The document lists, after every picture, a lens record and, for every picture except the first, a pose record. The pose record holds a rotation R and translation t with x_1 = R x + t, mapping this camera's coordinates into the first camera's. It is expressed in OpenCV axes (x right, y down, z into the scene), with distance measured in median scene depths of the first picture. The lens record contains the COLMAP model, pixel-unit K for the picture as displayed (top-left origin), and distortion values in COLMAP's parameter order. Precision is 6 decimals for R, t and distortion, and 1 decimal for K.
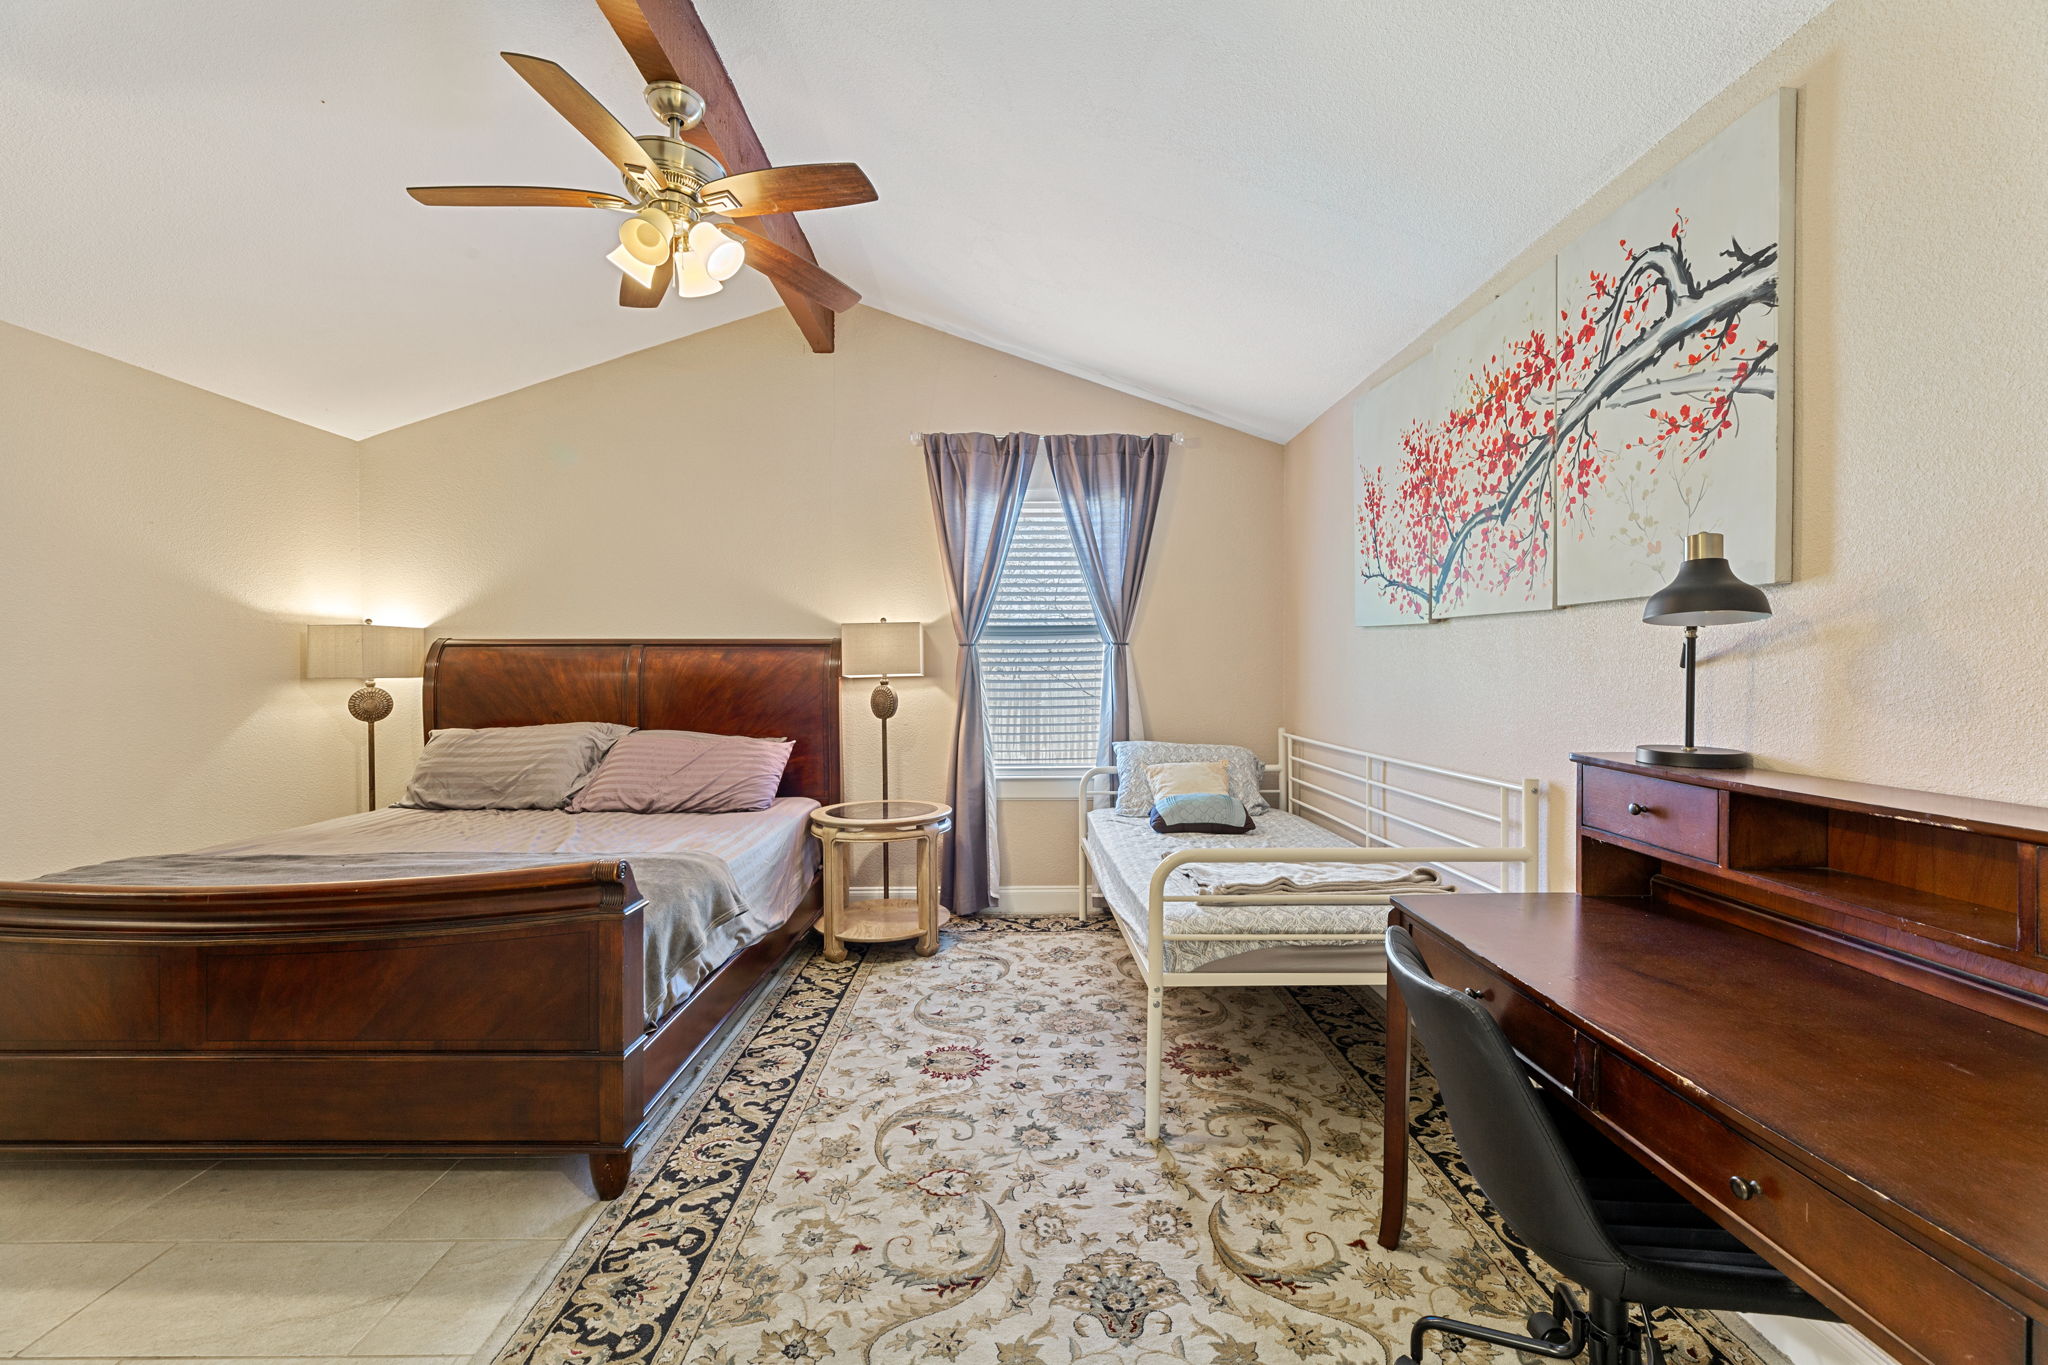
lens RADIAL K [[823.6, 0, 1021.2], [0, 823.6, 671.8], [0, 0, 1]] dist [-0.000748, -0.000259]
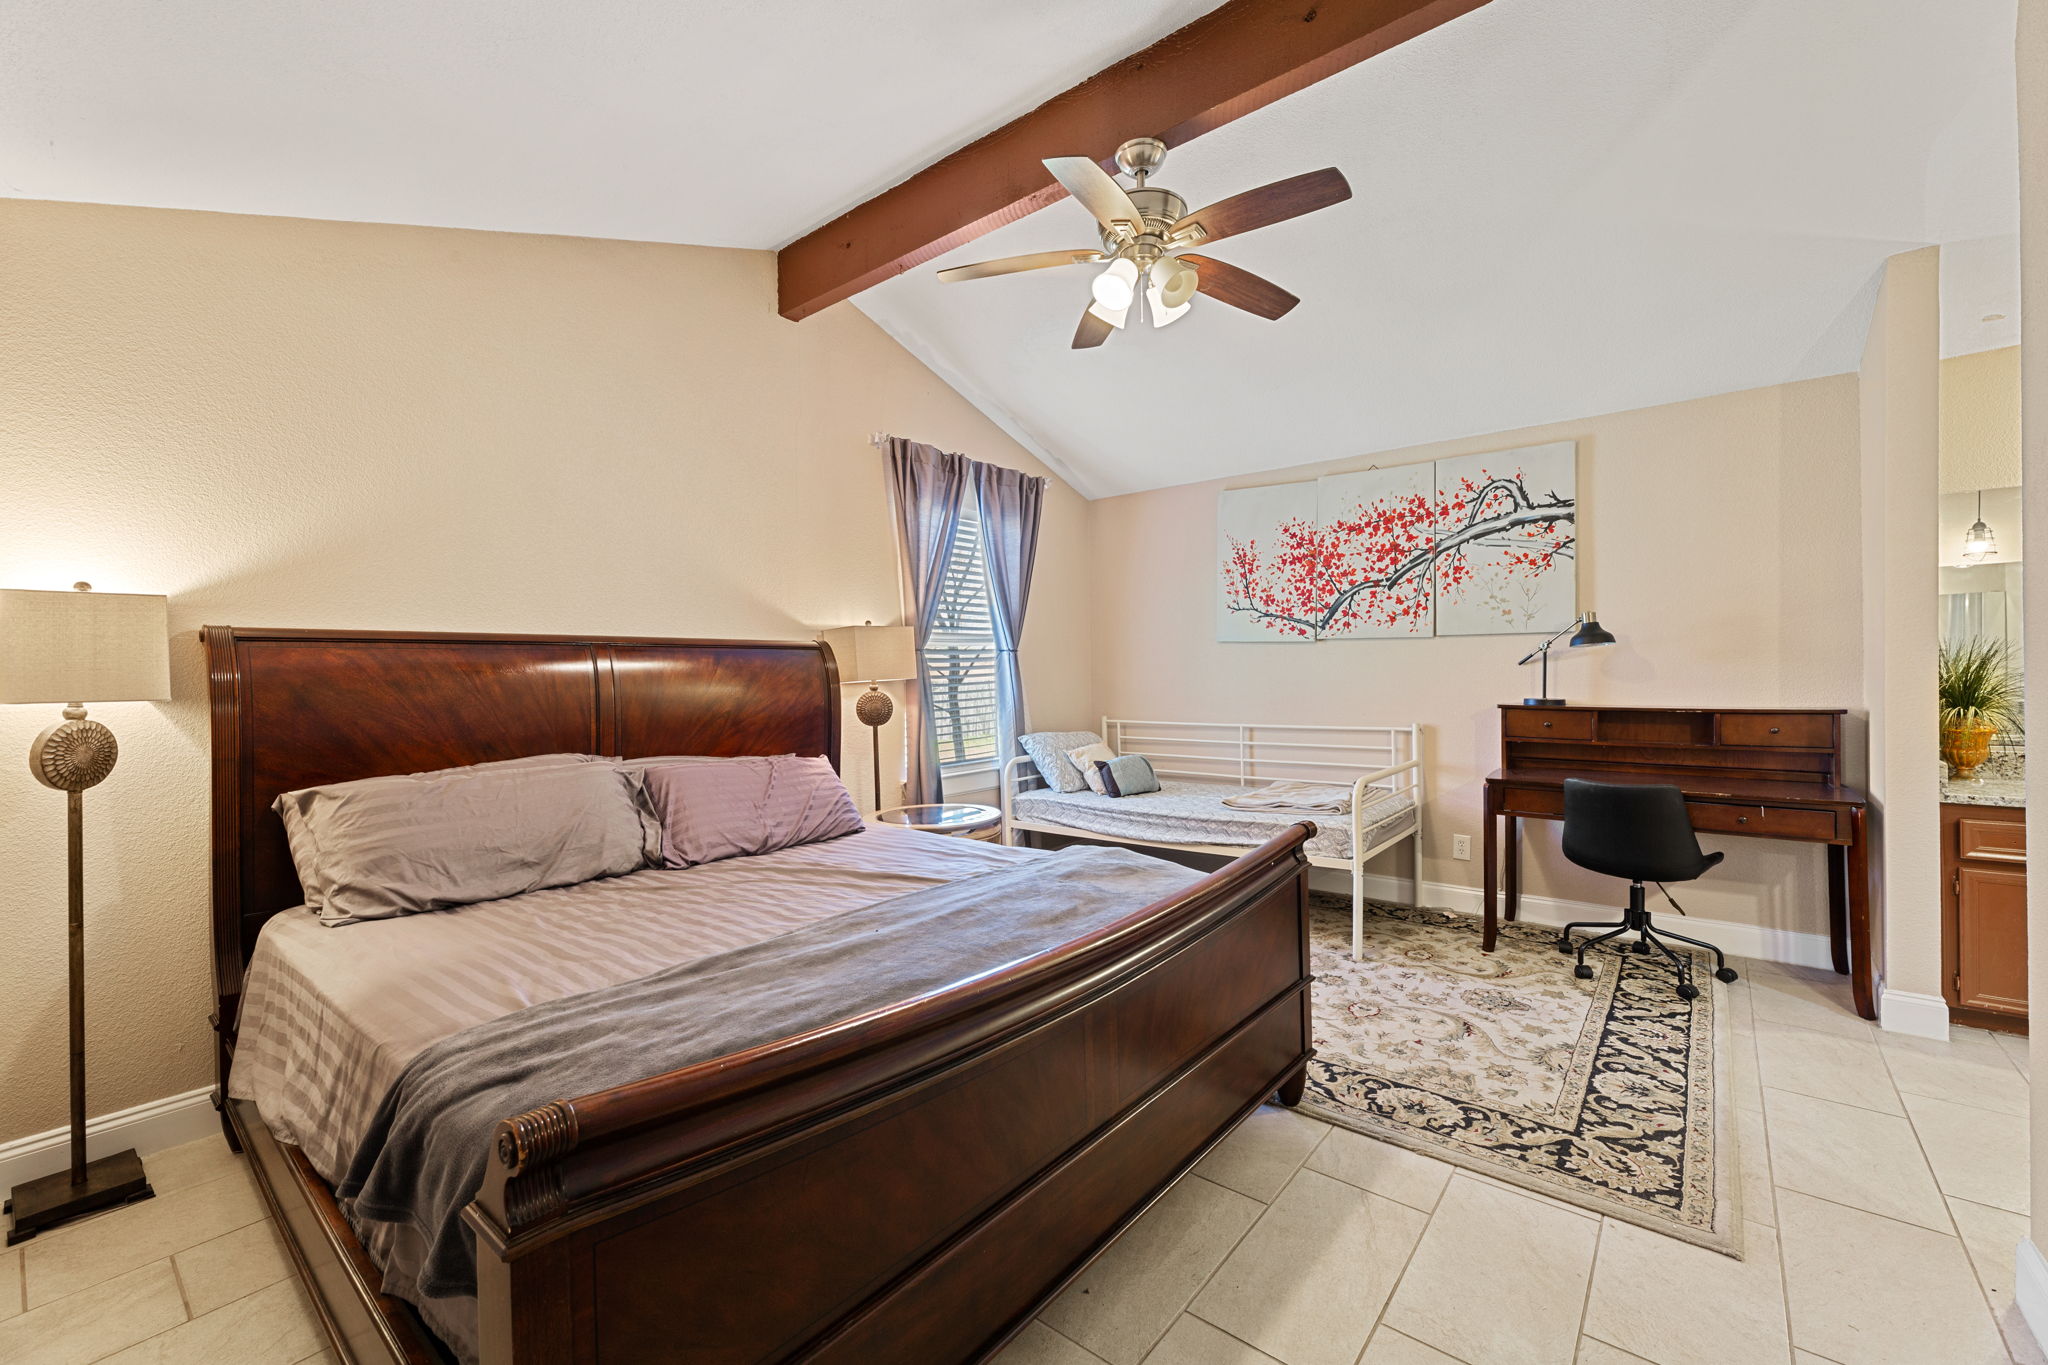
lens RADIAL K [[838.7, 0, 1030.4], [0, 838.7, 673.4], [0, 0, 1]] dist [0.002038, 0.000145]
pose [[0.636804, -0.008410, 0.770980, -1.520782], [0.015644, 0.999876, -0.002015, 0.001103], [-0.770867, 0.013344, 0.636857, 0.448008]]
